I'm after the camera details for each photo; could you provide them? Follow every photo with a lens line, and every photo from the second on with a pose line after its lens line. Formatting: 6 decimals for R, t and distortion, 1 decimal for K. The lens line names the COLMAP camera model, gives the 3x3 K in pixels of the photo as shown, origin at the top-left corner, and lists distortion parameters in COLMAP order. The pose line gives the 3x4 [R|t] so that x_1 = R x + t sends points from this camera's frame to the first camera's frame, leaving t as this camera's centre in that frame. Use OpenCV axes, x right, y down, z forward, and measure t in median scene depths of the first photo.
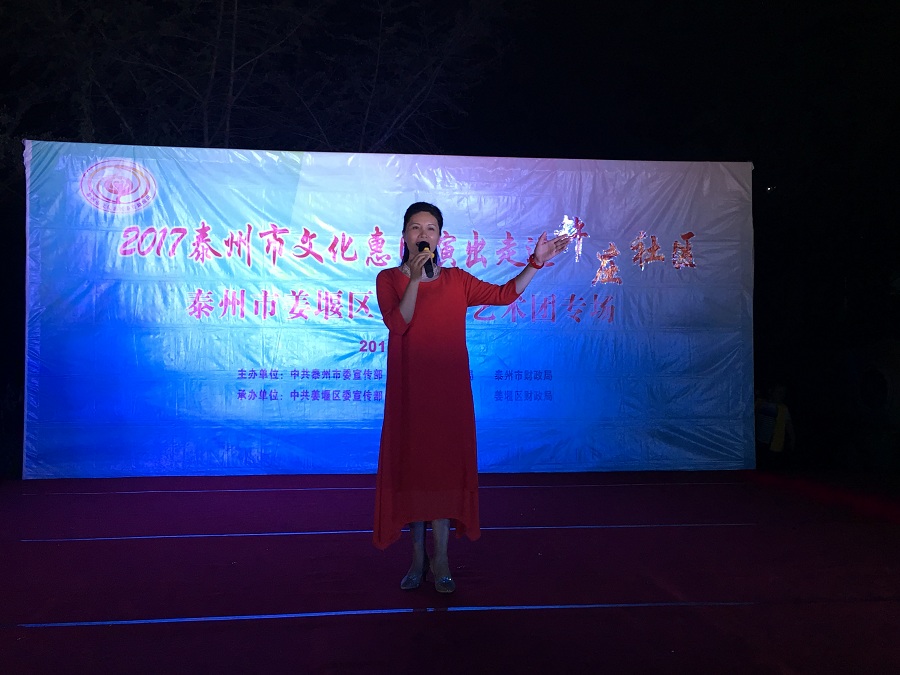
lens RADIAL K [[1068.1, 0, 457.9], [0, 1068.1, 322.4], [0, 0, 1]] dist [0.114357, 0.000000]
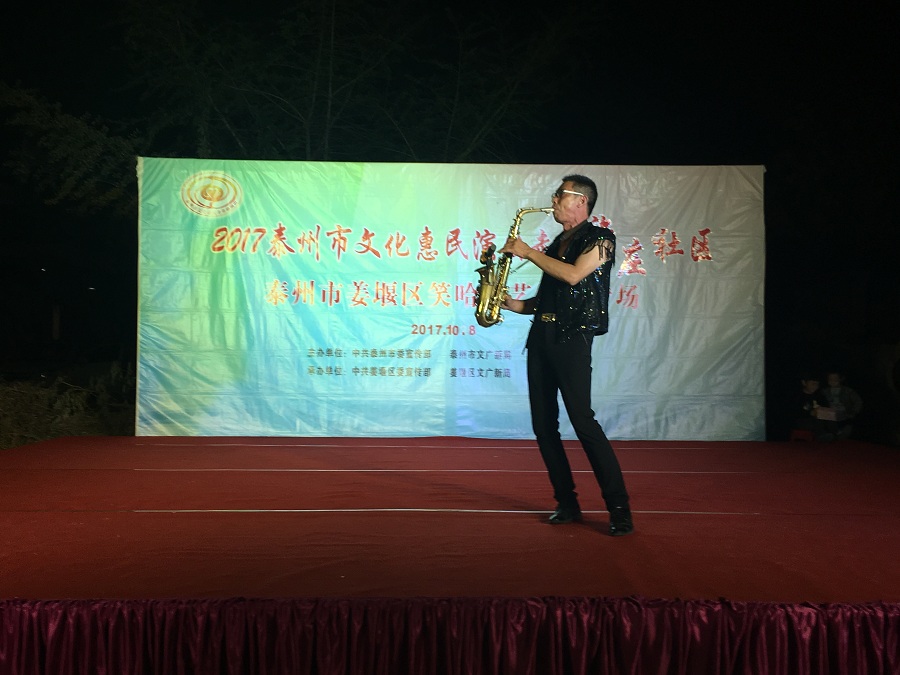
lens RADIAL K [[1024.4, 0, 448.4], [0, 1024.4, 319.7], [0, 0, 1]] dist [0.112188, 0.000000]
pose [[0.993448, 0.002267, -0.114266, 0.075389], [-0.003371, 0.999949, -0.009468, 0.022377], [0.114238, 0.009792, 0.993405, -0.099667]]
